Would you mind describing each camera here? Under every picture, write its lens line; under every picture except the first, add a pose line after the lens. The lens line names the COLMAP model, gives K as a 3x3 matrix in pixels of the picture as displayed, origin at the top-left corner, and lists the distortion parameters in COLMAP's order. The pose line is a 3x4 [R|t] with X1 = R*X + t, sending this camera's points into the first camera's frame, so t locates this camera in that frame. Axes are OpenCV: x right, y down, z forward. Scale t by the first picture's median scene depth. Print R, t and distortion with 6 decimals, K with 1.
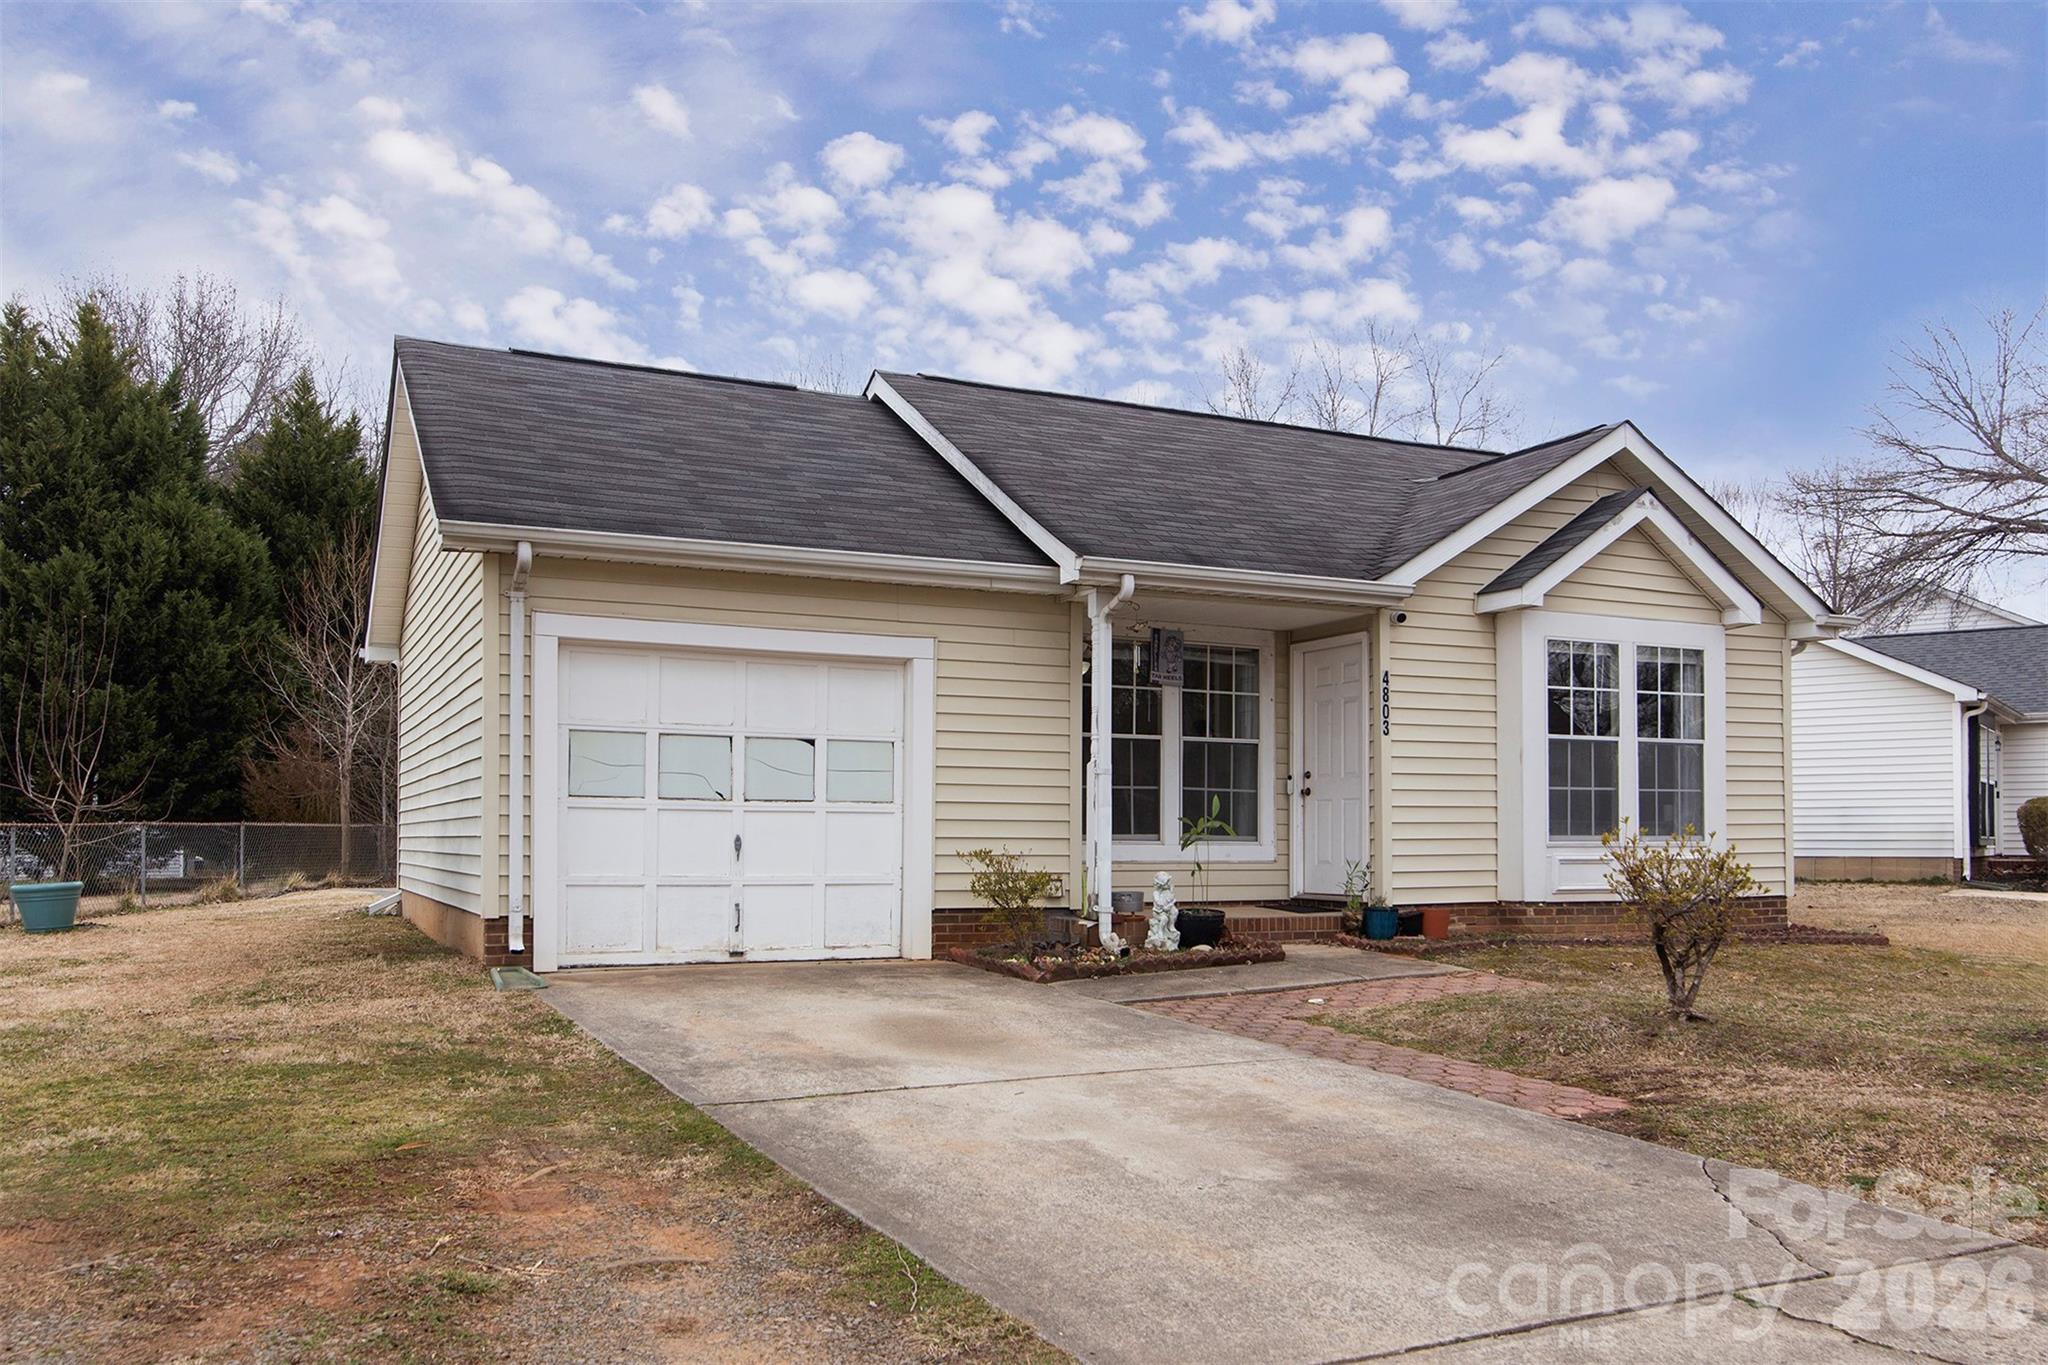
lens RADIAL K [[1563.6, 0, 1024.0], [0, 1563.6, 682.5], [0, 0, 1]] dist [-0.002663, 0.000493]
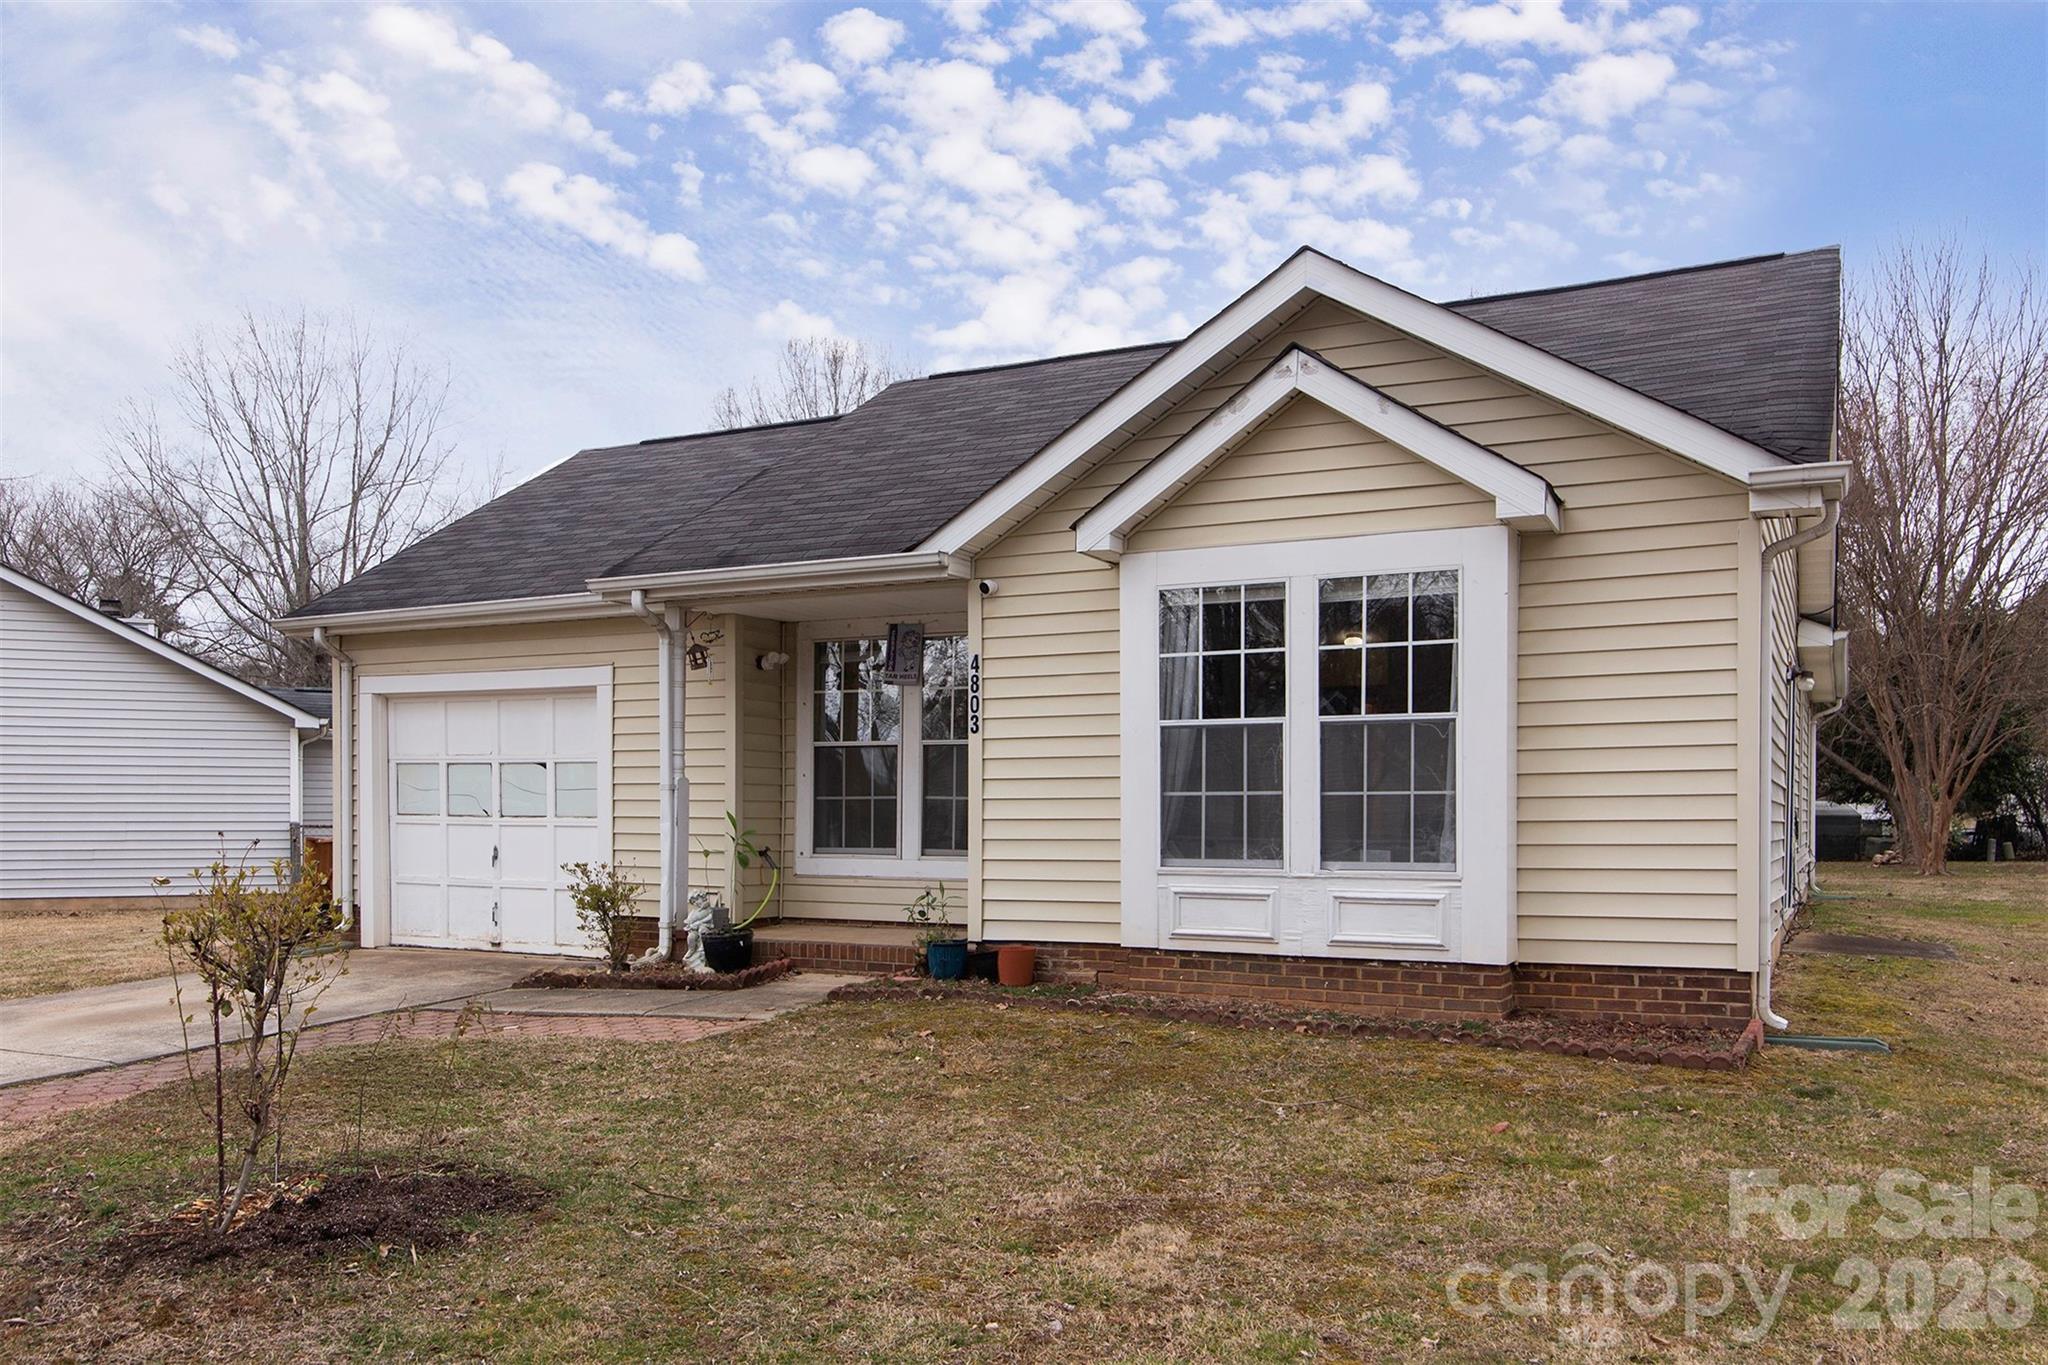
lens RADIAL K [[1613.5, 0, 1024.0], [0, 1613.5, 682.5], [0, 0, 1]] dist [-0.001723, -0.001679]
pose [[0.605102, -0.065364, -0.793460, 0.899887], [0.077160, 0.996747, -0.023268, 0.028317], [0.792400, -0.047144, 0.608178, 0.492229]]
